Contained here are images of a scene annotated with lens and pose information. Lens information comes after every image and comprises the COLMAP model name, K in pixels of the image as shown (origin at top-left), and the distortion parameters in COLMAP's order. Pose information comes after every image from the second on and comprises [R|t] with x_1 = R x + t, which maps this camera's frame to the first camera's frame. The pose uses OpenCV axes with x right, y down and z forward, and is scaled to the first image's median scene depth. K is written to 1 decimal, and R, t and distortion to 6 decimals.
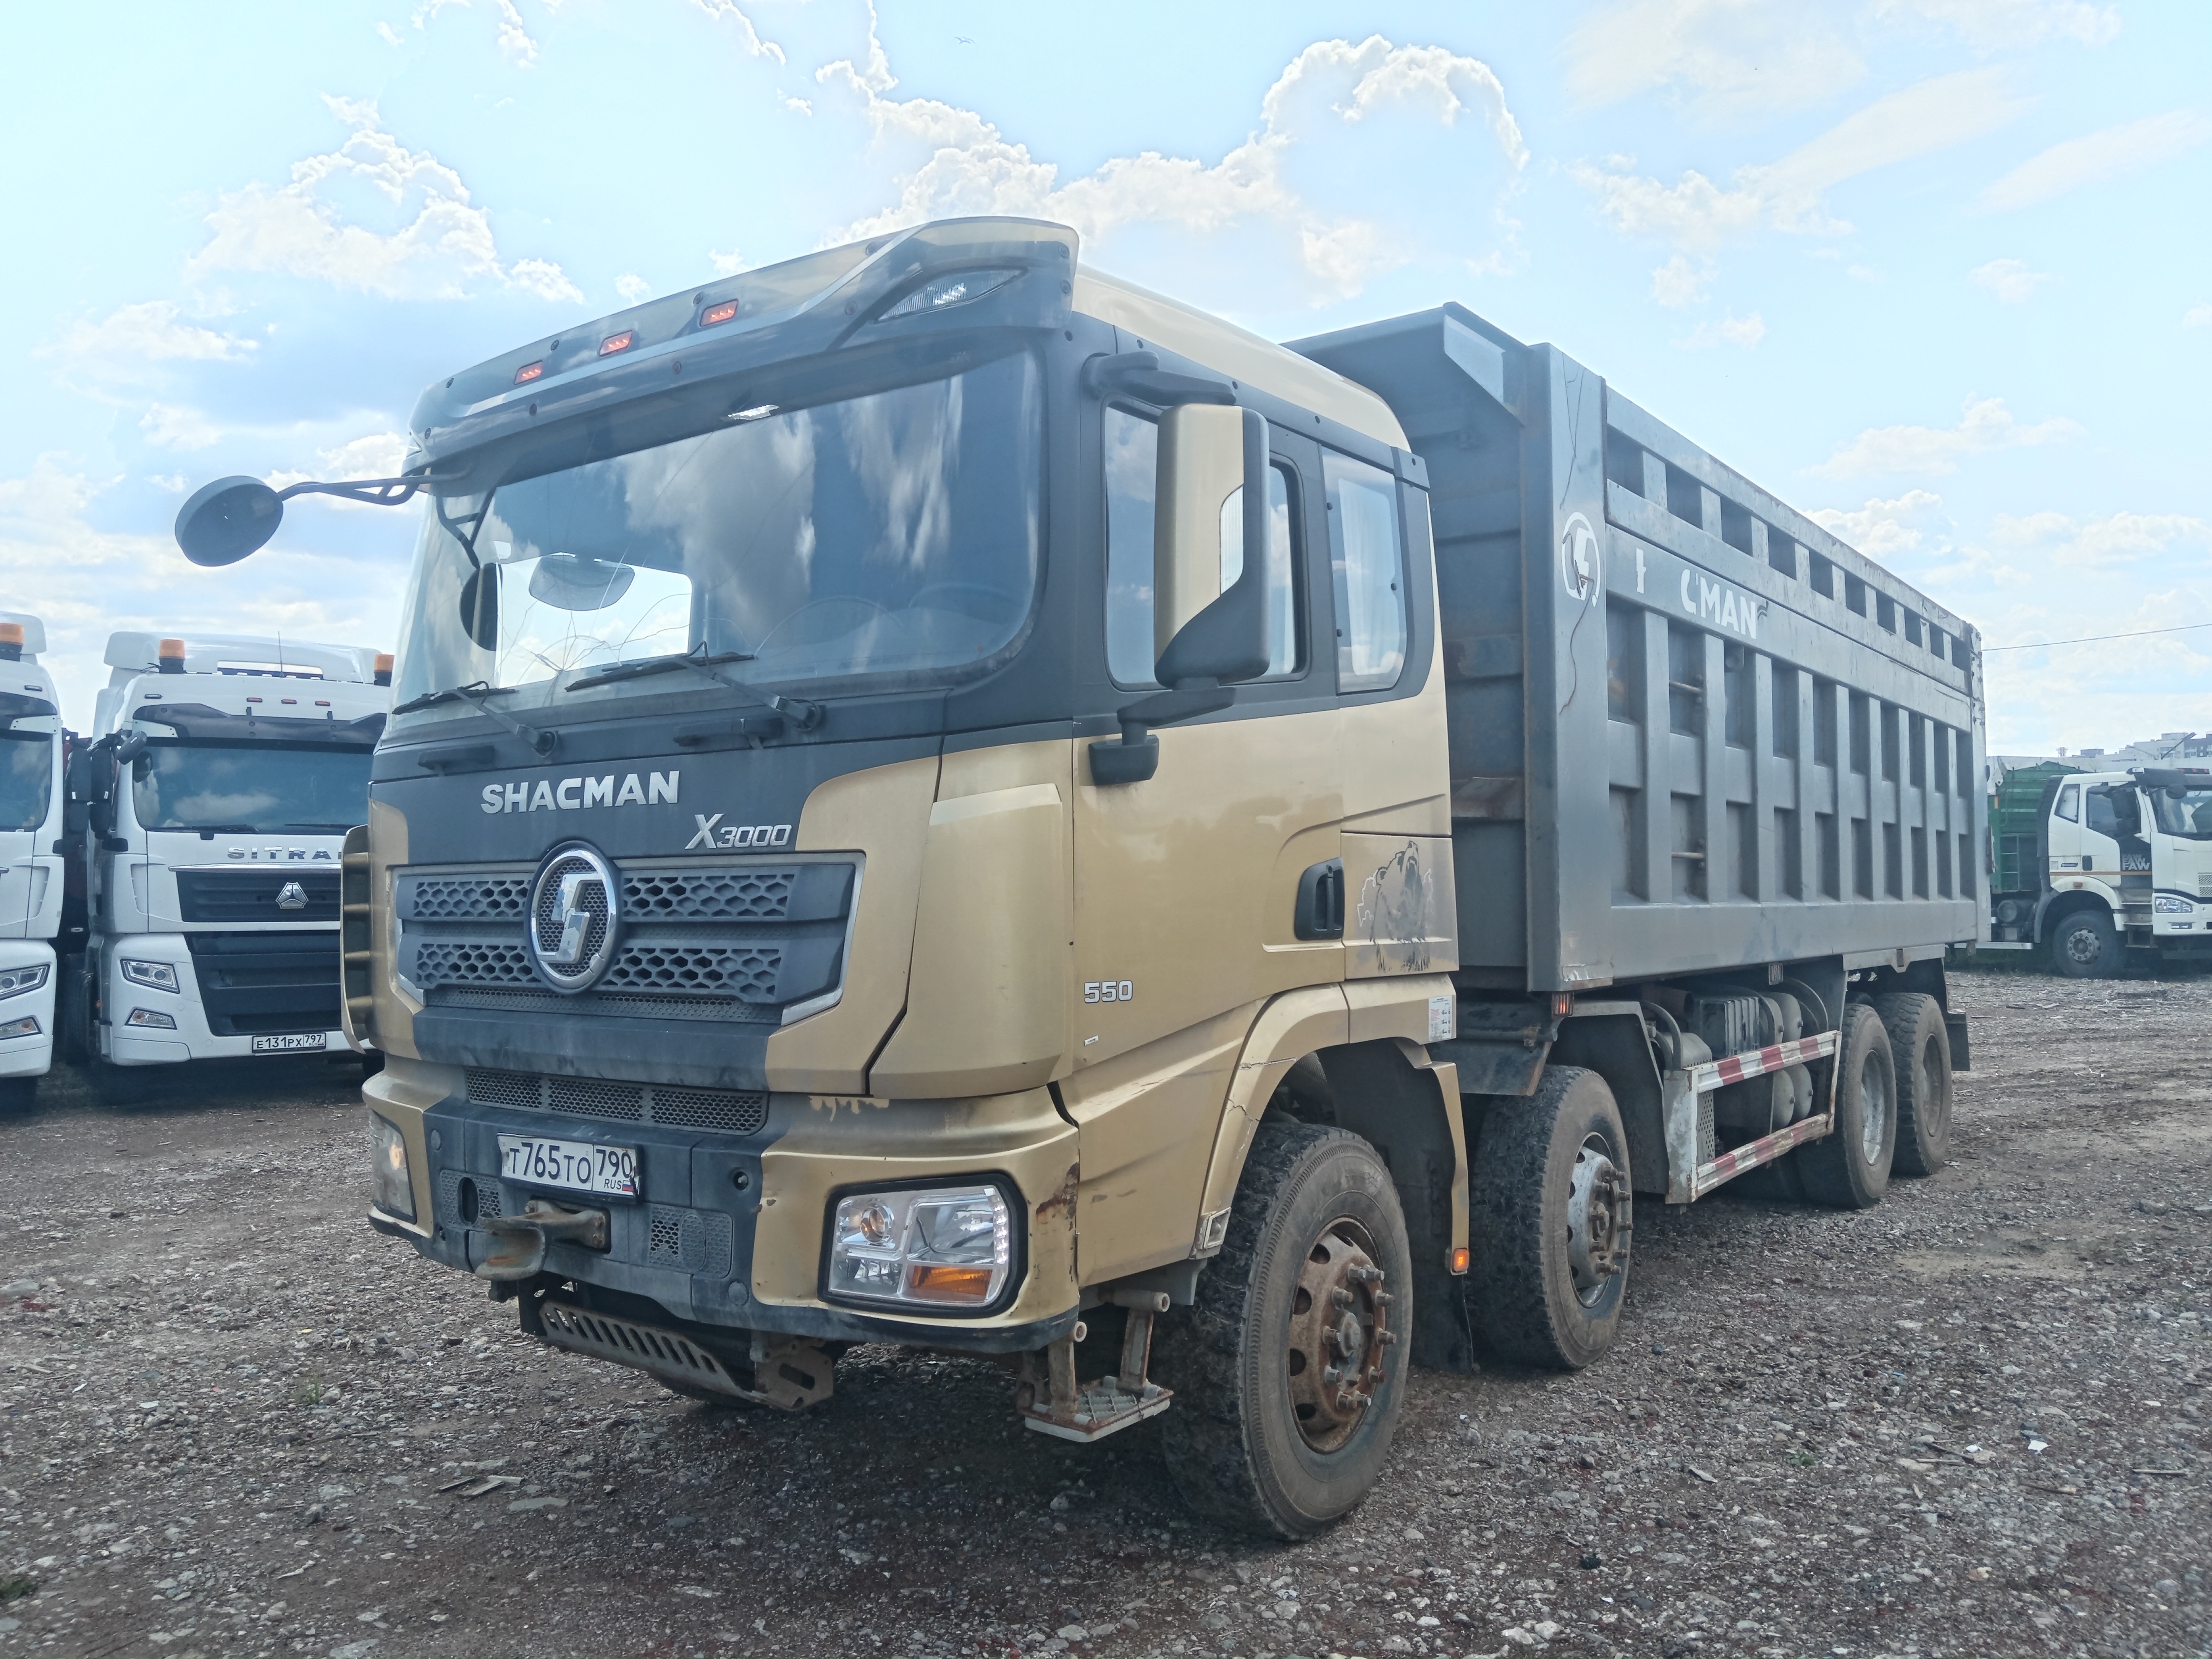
lens RADIAL K [[1757.5, 0, 1105.7], [0, 1757.5, 821.6], [0, 0, 1]] dist [0.007177, -0.035262]
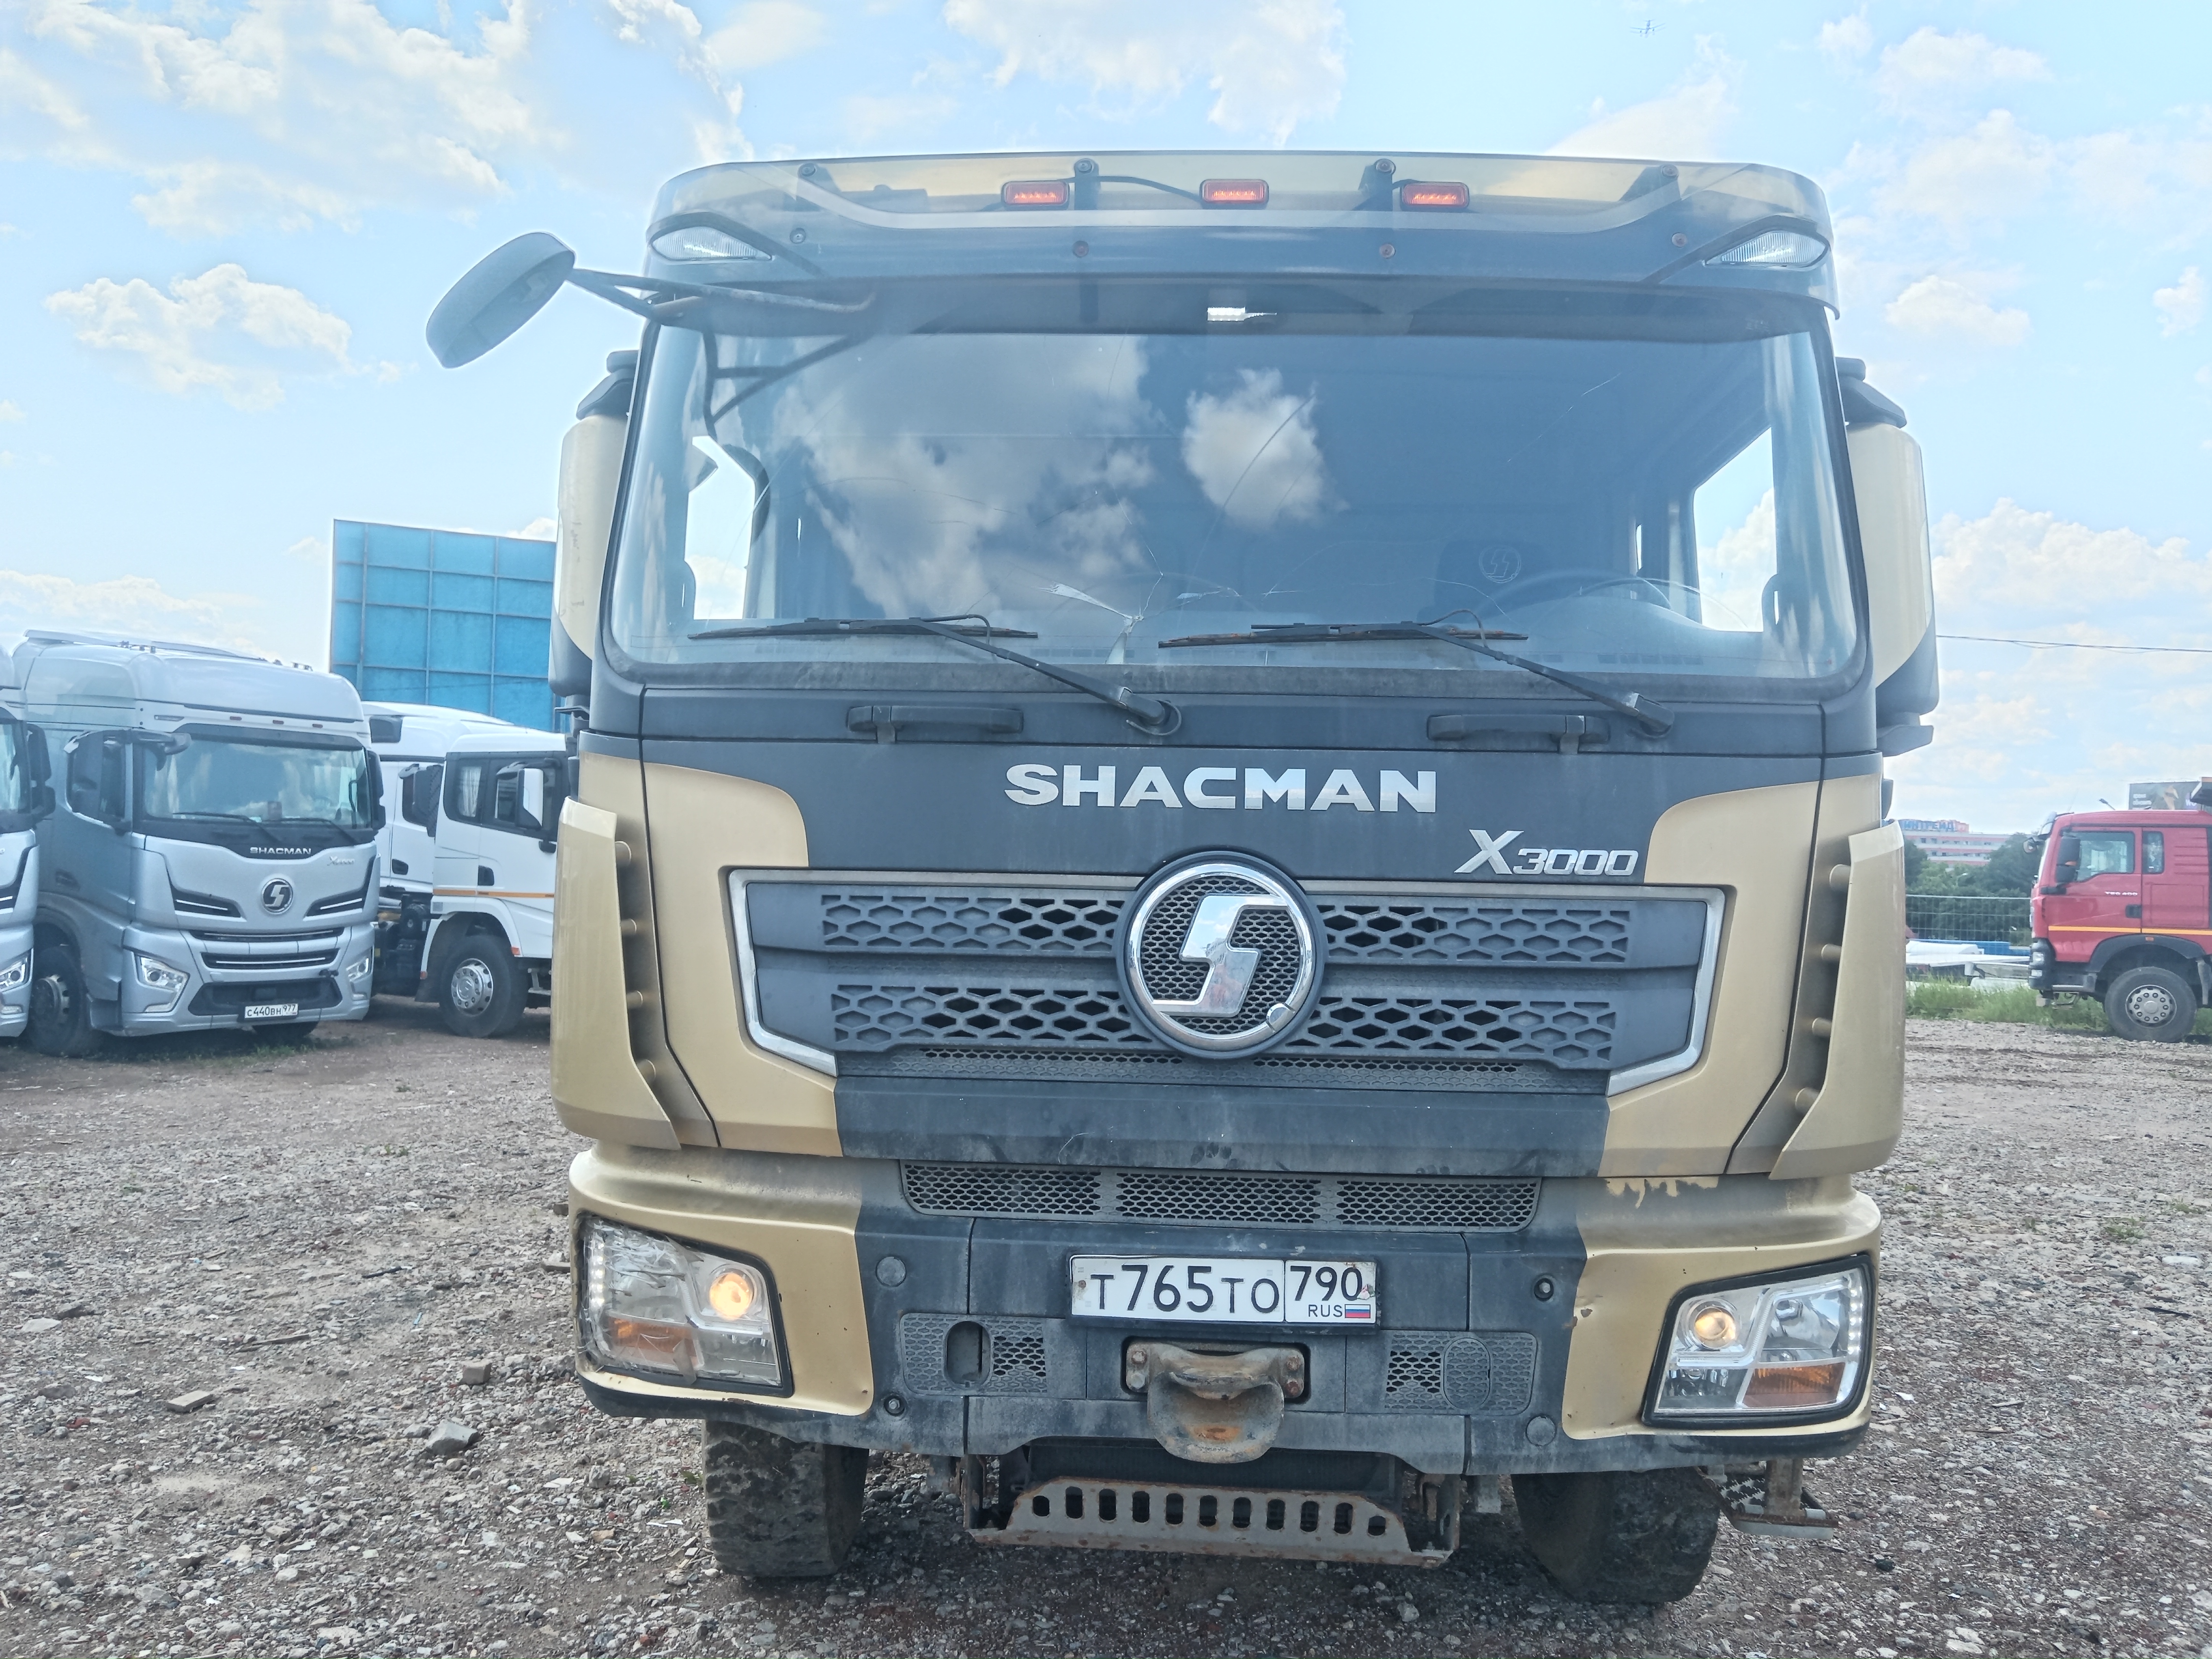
lens RADIAL K [[1757.5, 0, 1105.0], [0, 1757.5, 812.1], [0, 0, 1]] dist [0.007177, -0.035262]
pose [[0.822833, 0.052173, 0.565883, -0.777026], [-0.051171, 0.998534, -0.017656, 0.009882], [-0.565975, -0.014429, 0.824296, 0.421630]]
